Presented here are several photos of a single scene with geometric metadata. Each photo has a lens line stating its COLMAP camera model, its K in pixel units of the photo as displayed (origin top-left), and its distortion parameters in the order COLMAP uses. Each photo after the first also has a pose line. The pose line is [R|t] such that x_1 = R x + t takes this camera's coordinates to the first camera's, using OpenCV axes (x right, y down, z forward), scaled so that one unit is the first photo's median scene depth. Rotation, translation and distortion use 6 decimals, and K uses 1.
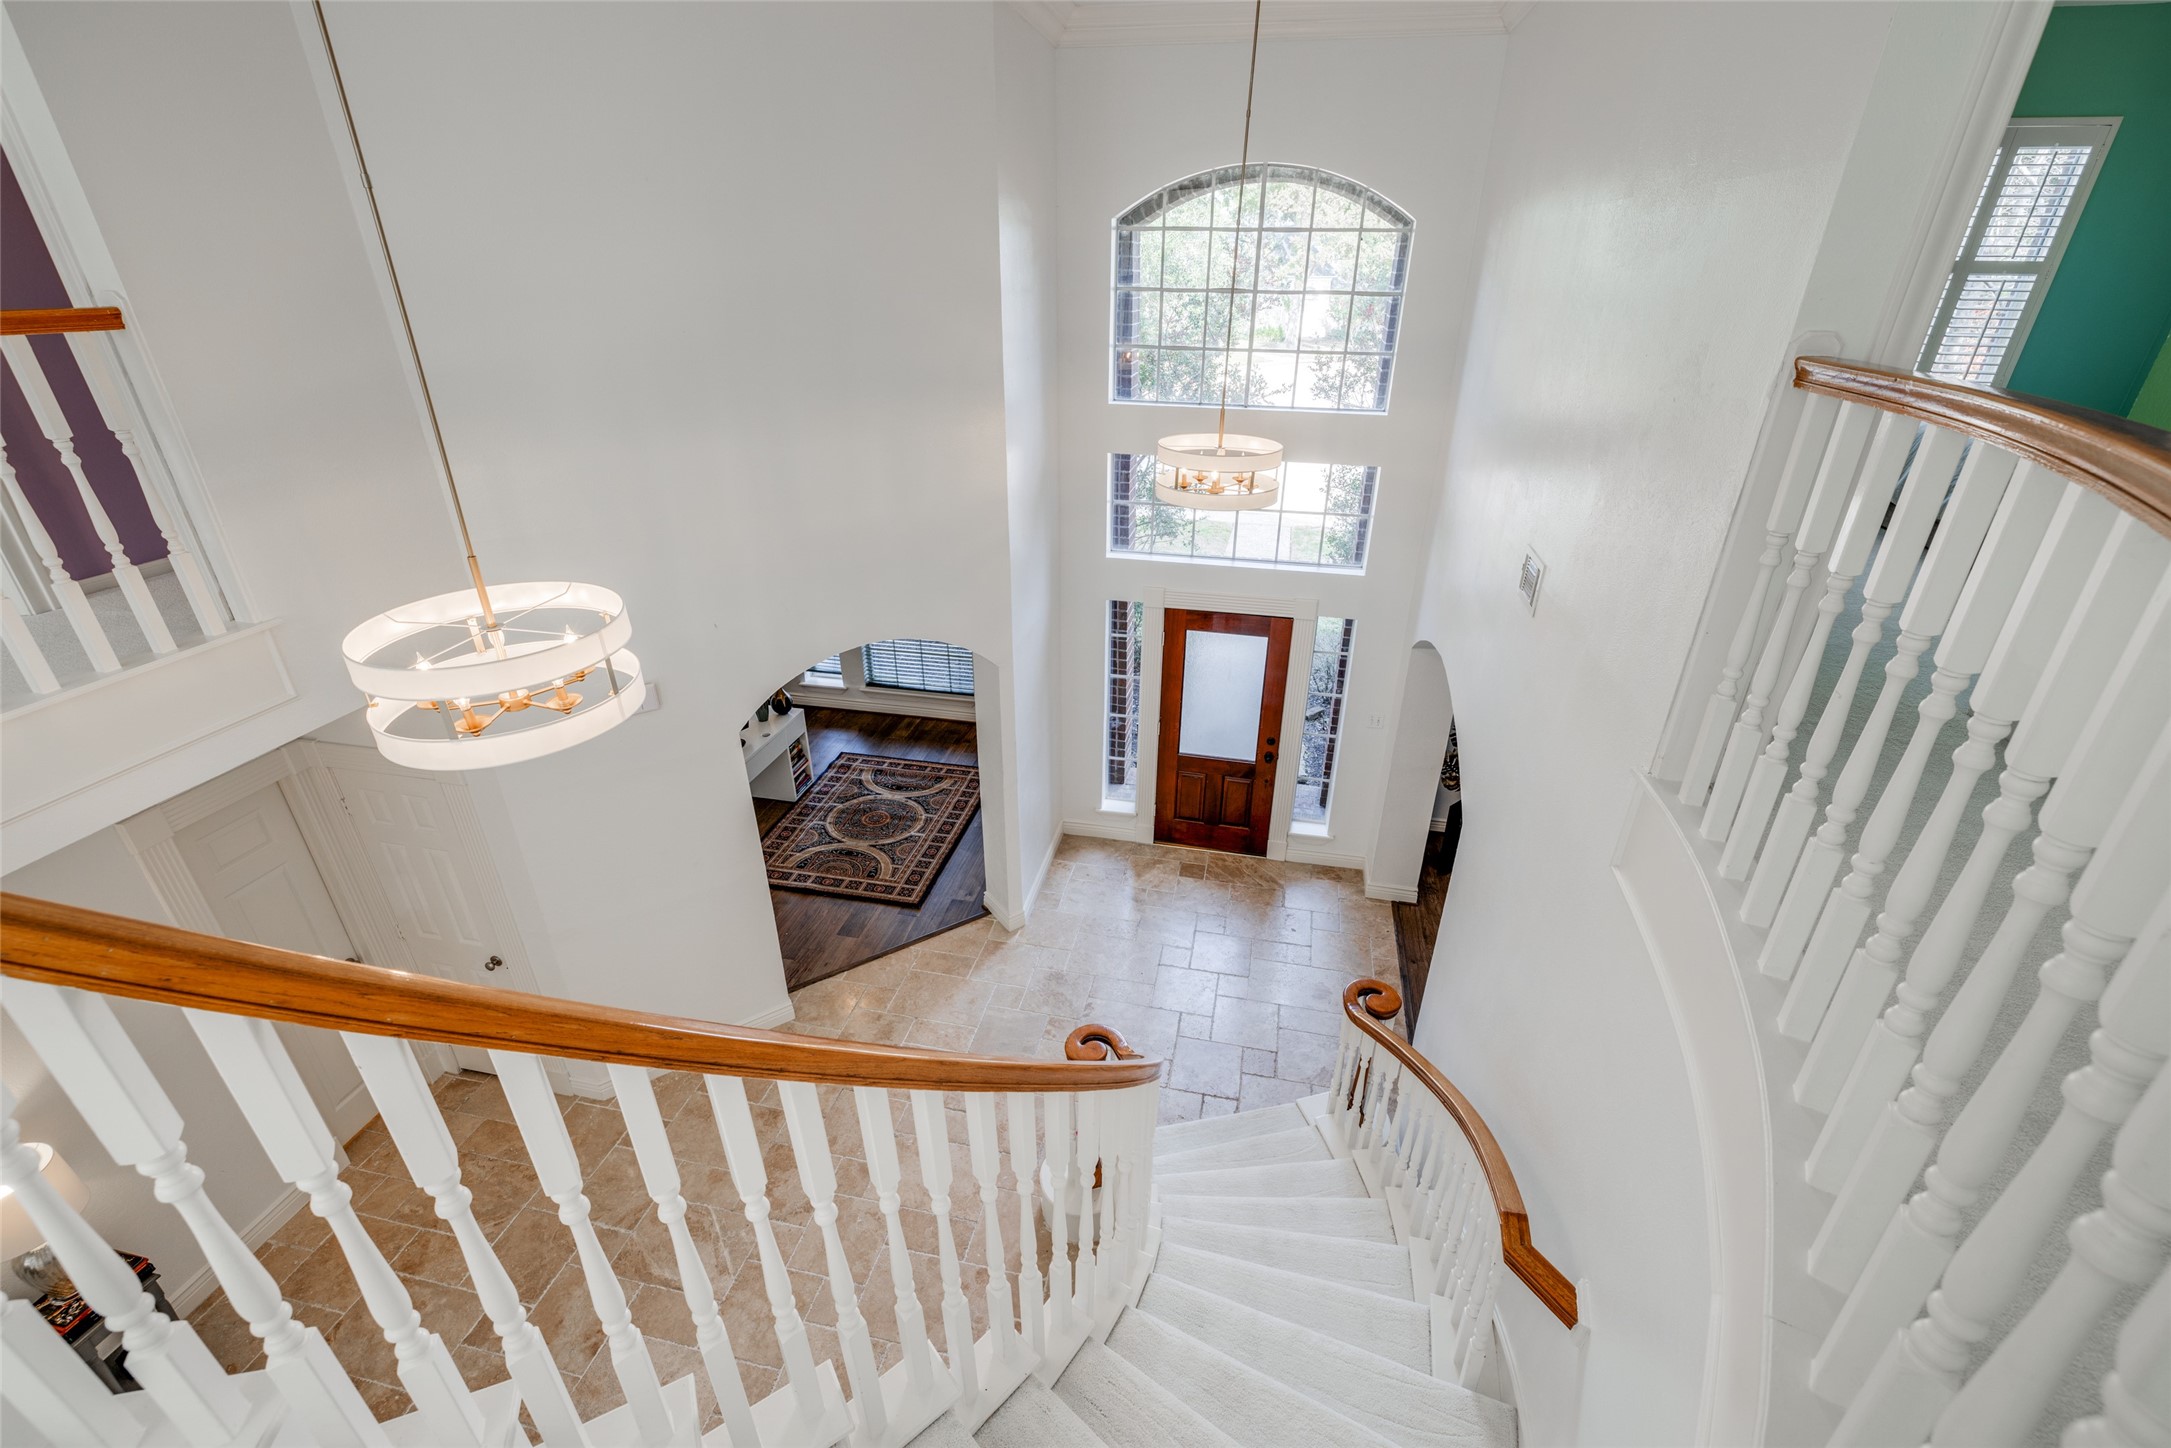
lens RADIAL K [[917.1, 0, 1088.2], [0, 917.1, 726.1], [0, 0, 1]] dist [0.000851, 0.000358]
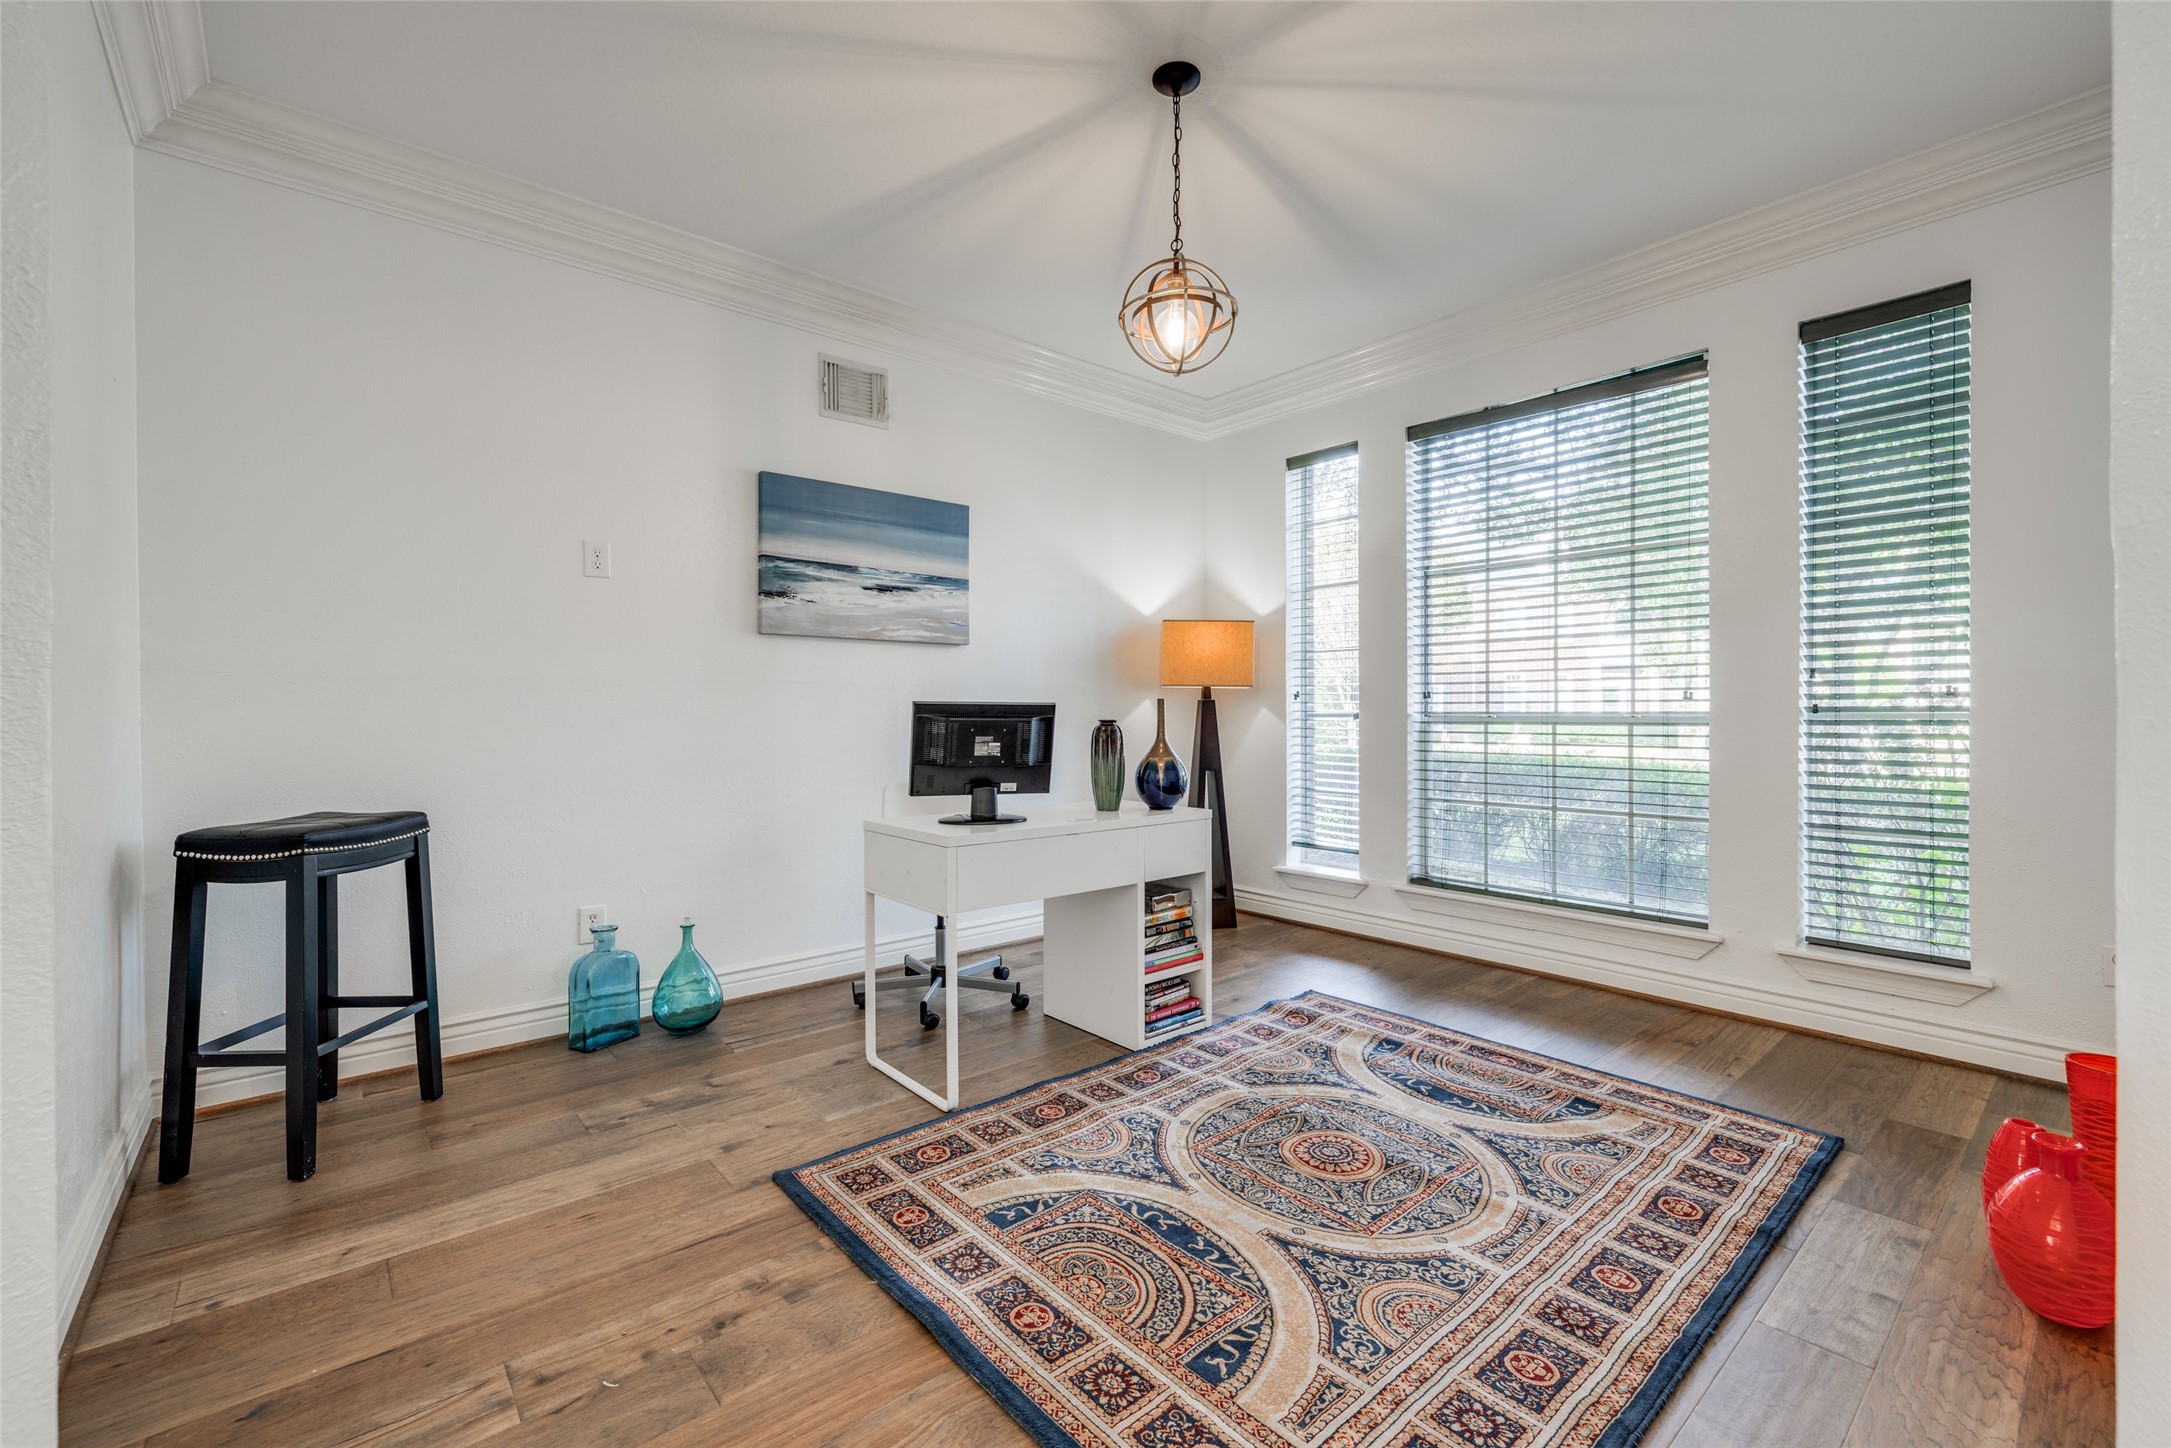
lens RADIAL K [[917.1, 0, 1090.0], [0, 917.1, 715.7], [0, 0, 1]] dist [0.000851, 0.000358]
pose [[0.791648, 0.000029, -0.610978, -0.115800], [-0.274108, 0.893730, -0.355122, 0.099768], [0.546039, 0.448606, 0.707527, 0.689801]]
